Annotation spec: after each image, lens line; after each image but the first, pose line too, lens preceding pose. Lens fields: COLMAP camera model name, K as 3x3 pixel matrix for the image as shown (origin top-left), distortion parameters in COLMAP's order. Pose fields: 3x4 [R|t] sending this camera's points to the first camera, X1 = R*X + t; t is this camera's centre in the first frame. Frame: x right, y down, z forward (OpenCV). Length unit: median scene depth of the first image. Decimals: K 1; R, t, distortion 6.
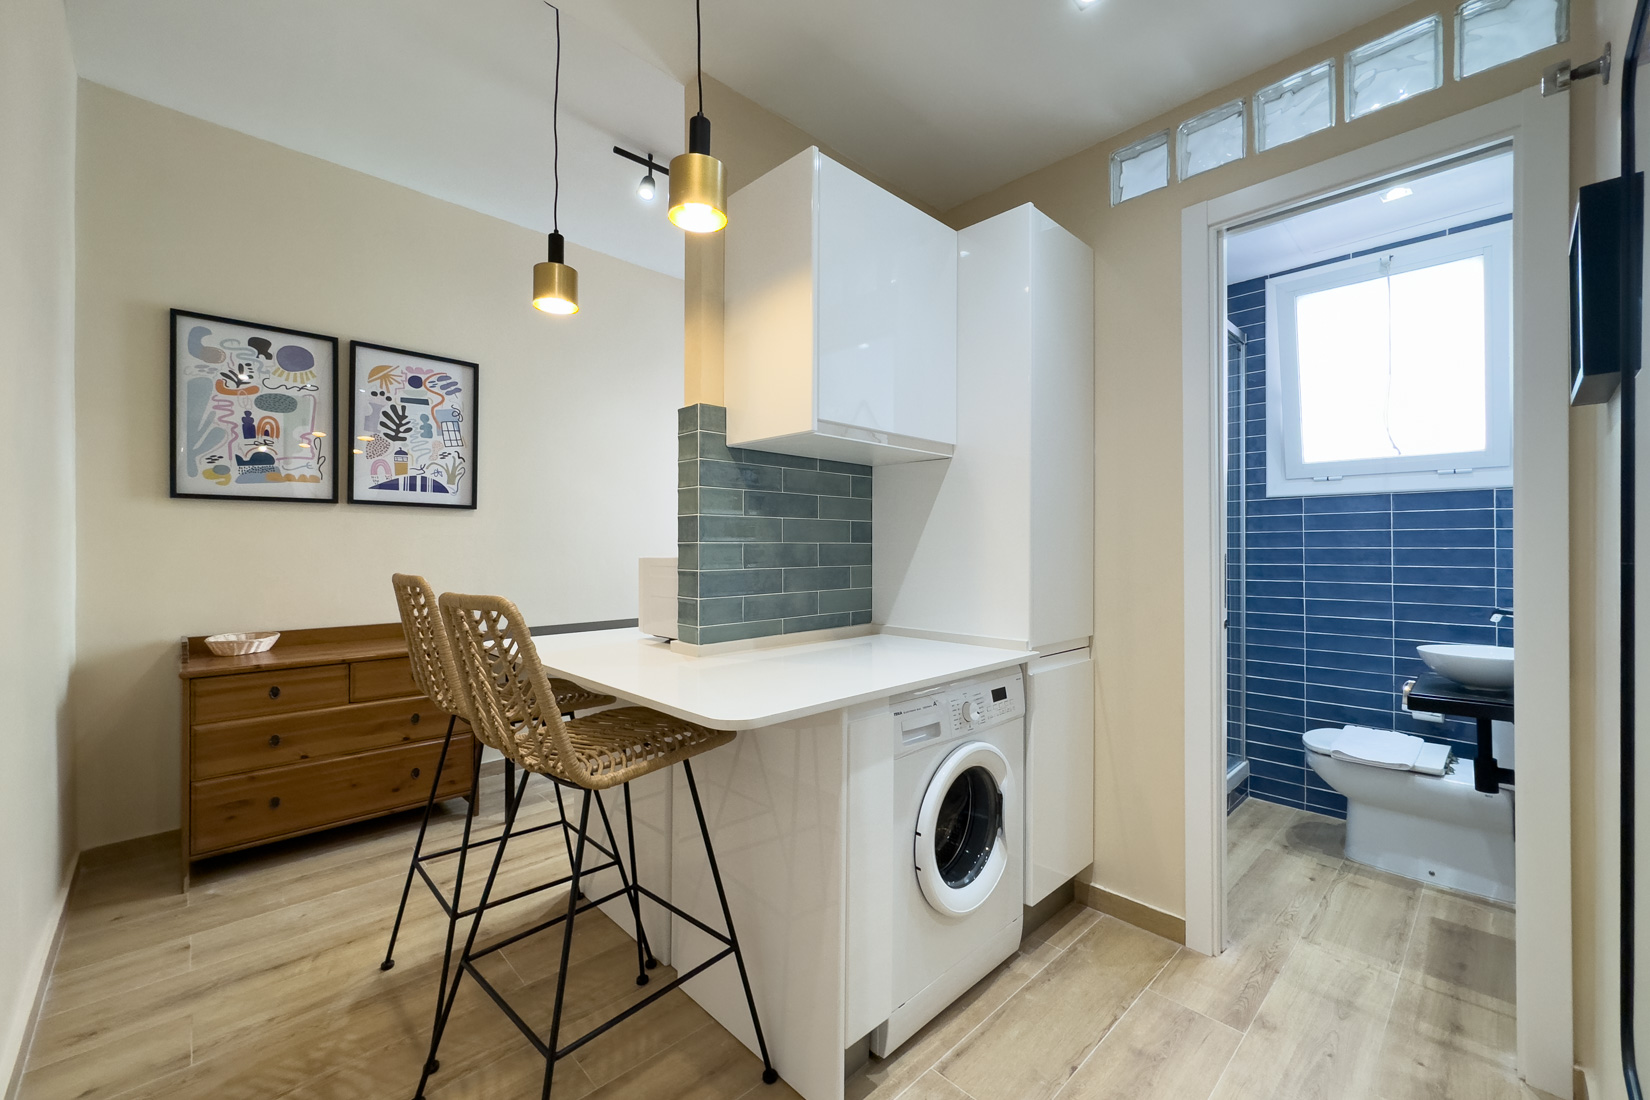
lens RADIAL K [[662.8, 0, 832.0], [0, 662.8, 546.4], [0, 0, 1]] dist [-0.003709, 0.000539]
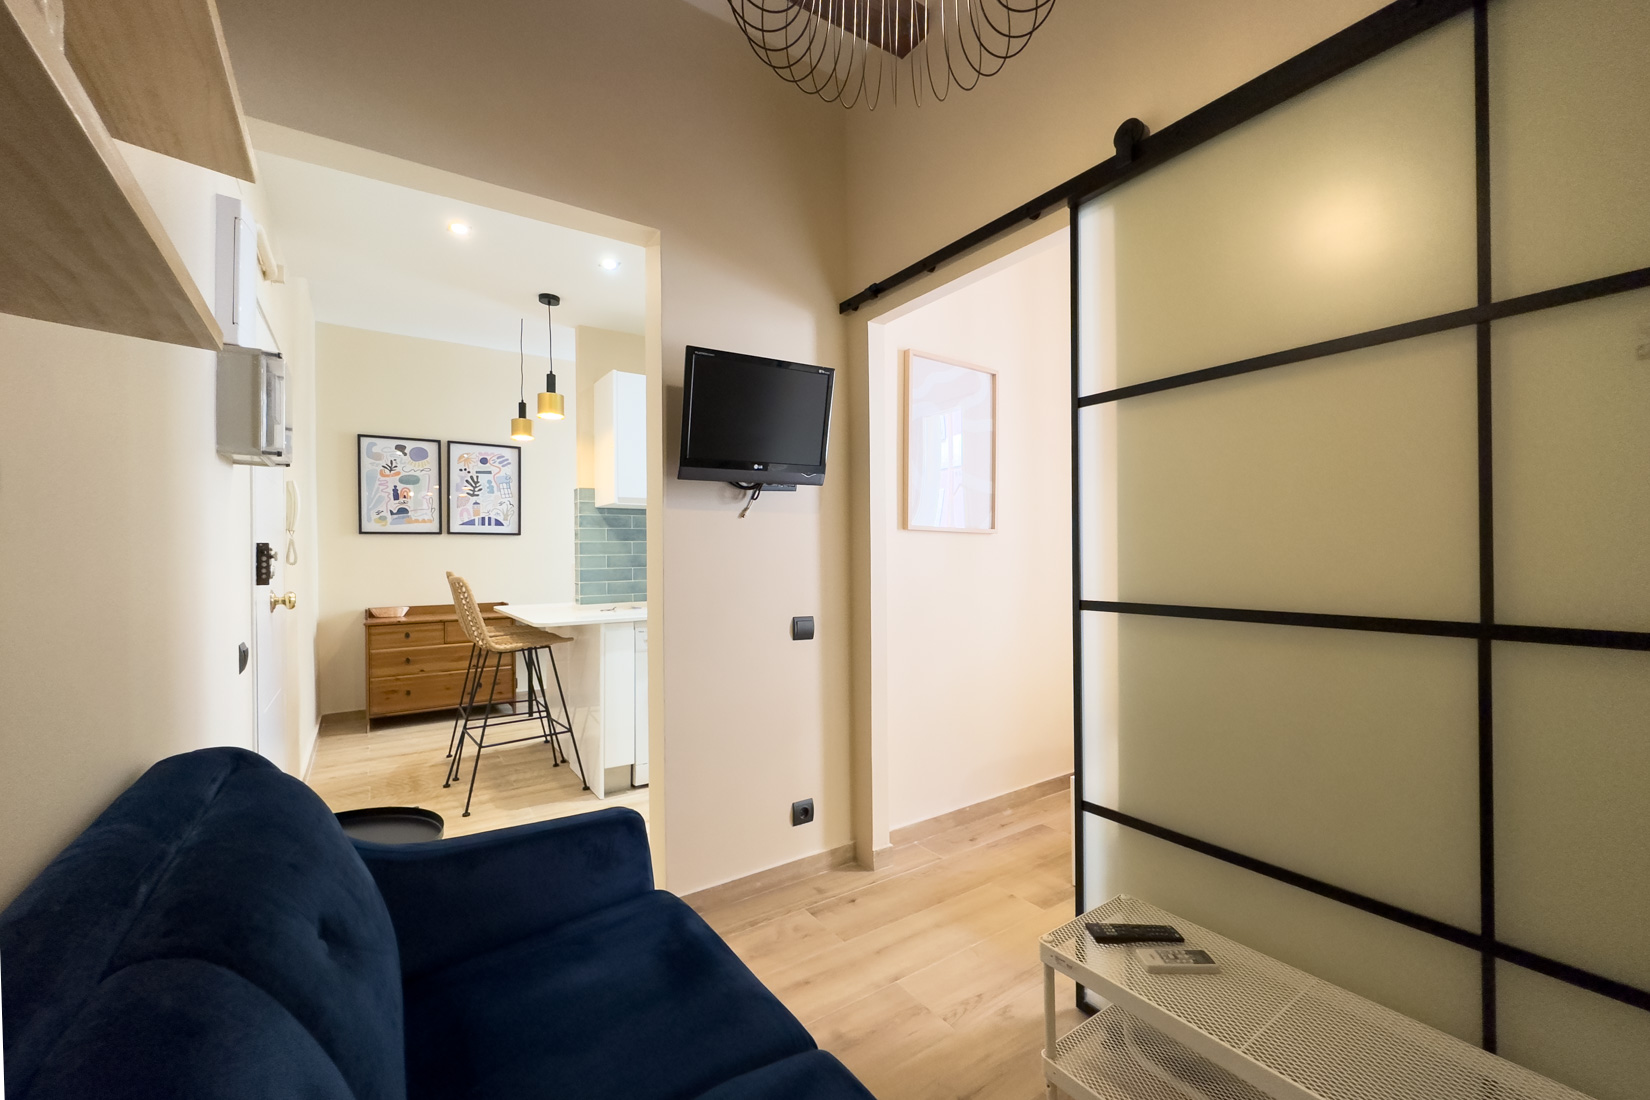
lens RADIAL K [[662.8, 0, 828.0], [0, 662.8, 554.6], [0, 0, 1]] dist [-0.003709, 0.000539]
pose [[0.984614, -0.012608, -0.174286, 0.600316], [0.013077, 0.999913, 0.001540, -0.000671], [0.174251, -0.003795, 0.984694, -0.583684]]
